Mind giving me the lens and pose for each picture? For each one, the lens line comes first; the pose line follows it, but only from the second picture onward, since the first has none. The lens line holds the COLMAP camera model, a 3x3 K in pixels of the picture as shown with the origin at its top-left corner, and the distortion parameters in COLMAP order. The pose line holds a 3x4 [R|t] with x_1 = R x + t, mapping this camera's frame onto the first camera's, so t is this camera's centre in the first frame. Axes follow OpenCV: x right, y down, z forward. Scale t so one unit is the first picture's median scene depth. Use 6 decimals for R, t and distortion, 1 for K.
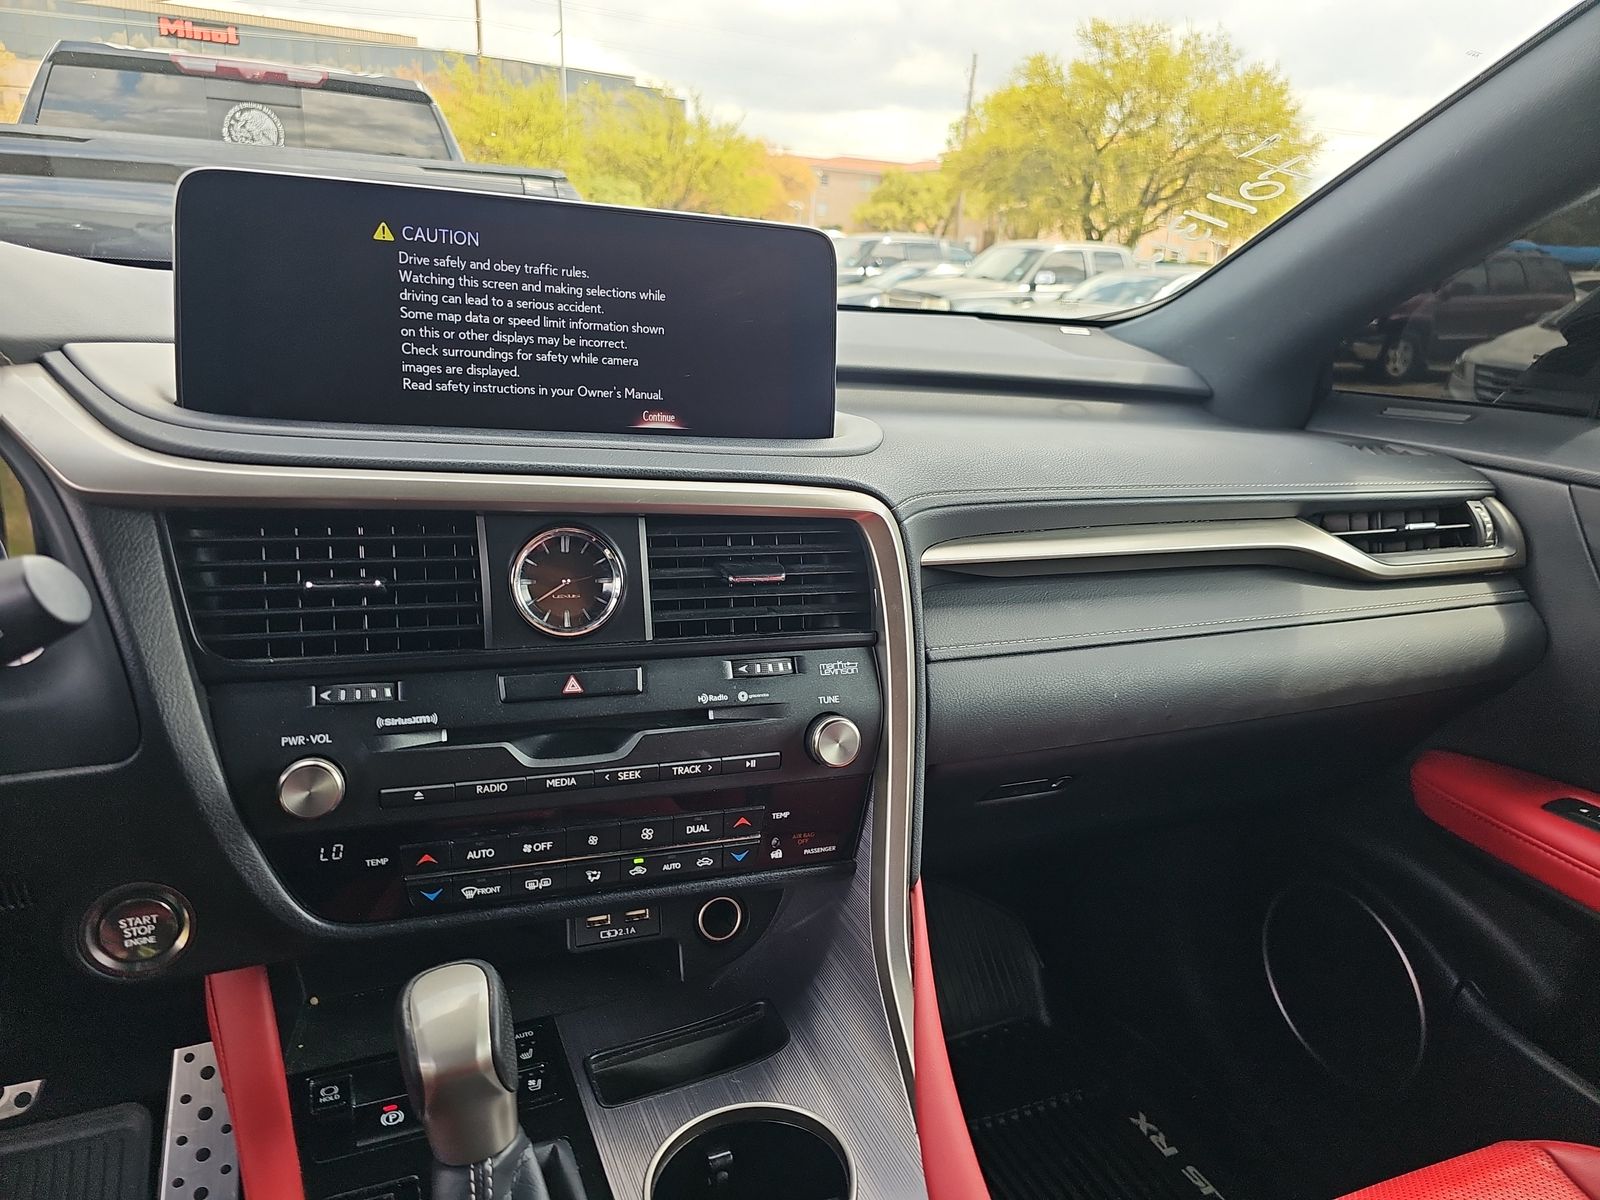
lens RADIAL K [[1066.7, 0, 791.6], [0, 1066.7, 597.5], [0, 0, 1]] dist [-0.002901, -0.012880]
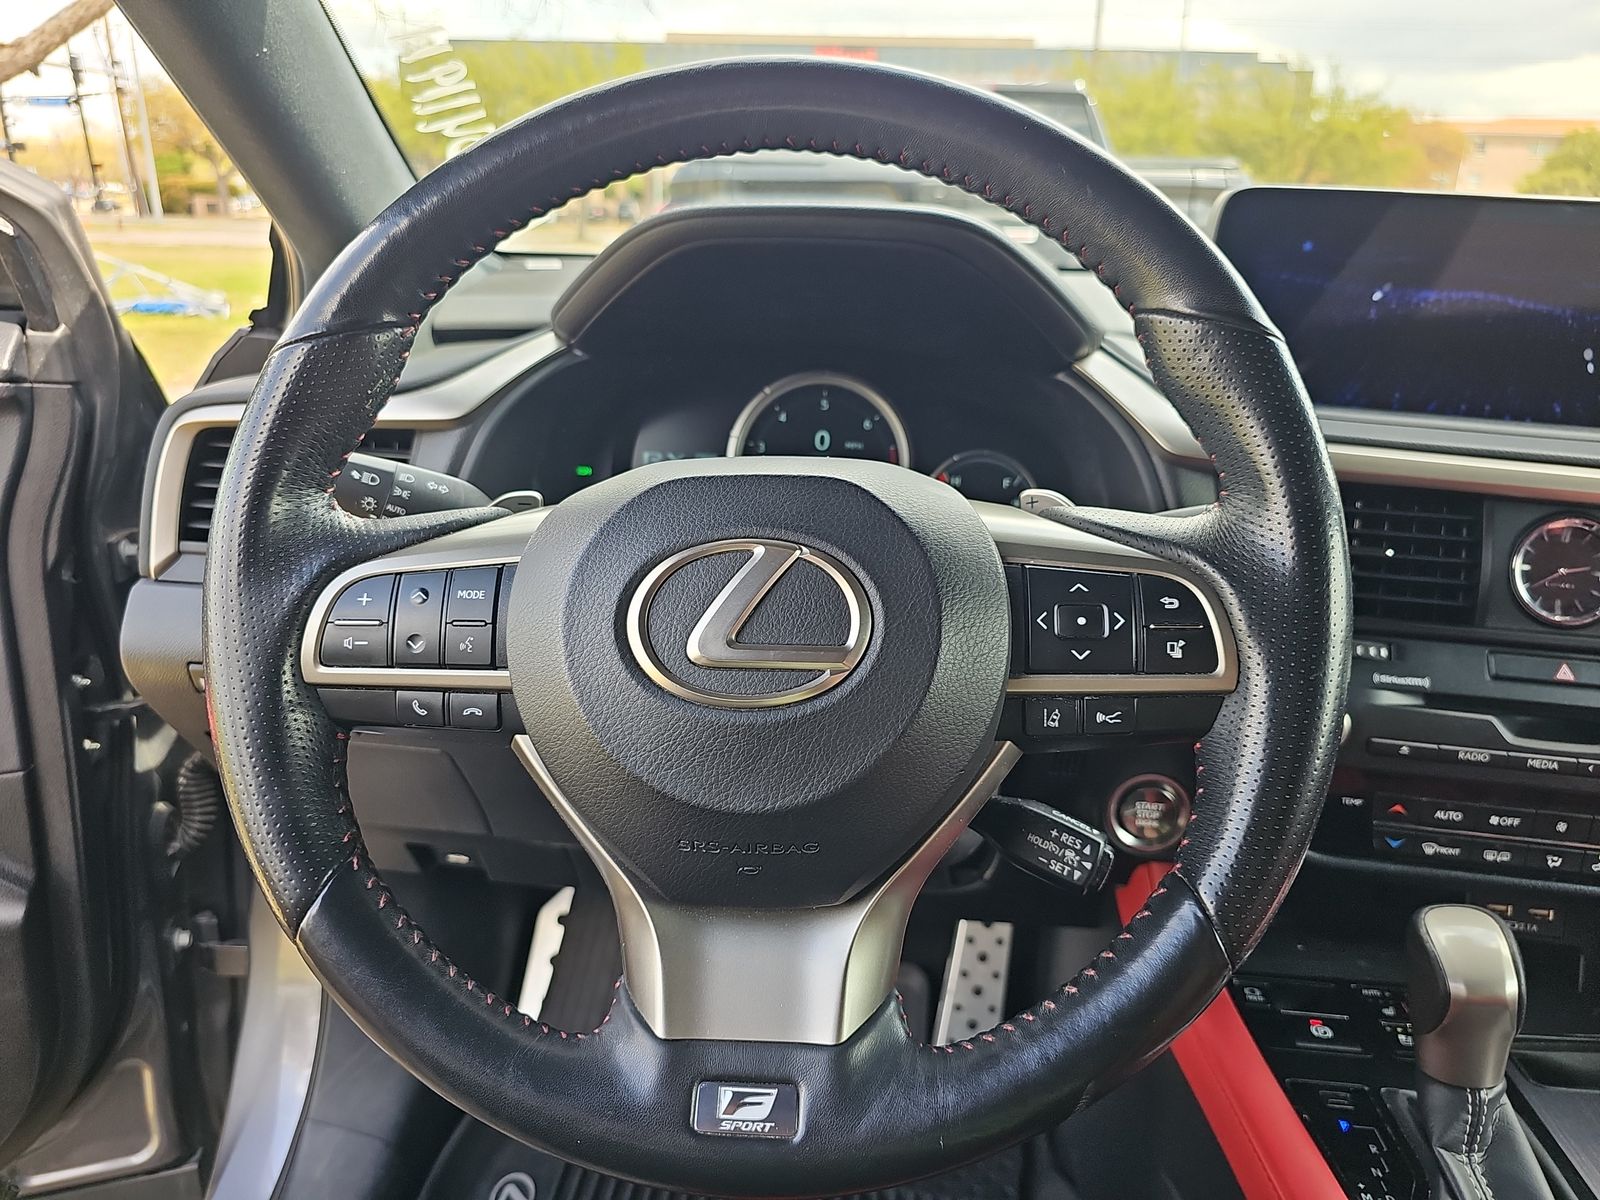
lens RADIAL K [[1066.7, 0, 788.3], [0, 1066.7, 599.0], [0, 0, 1]] dist [-0.002901, -0.012880]
pose [[0.862787, 0.120370, -0.491030, -0.359596], [-0.117901, 0.992369, 0.036103, 0.063816], [0.491628, 0.026743, 0.870394, -0.254085]]
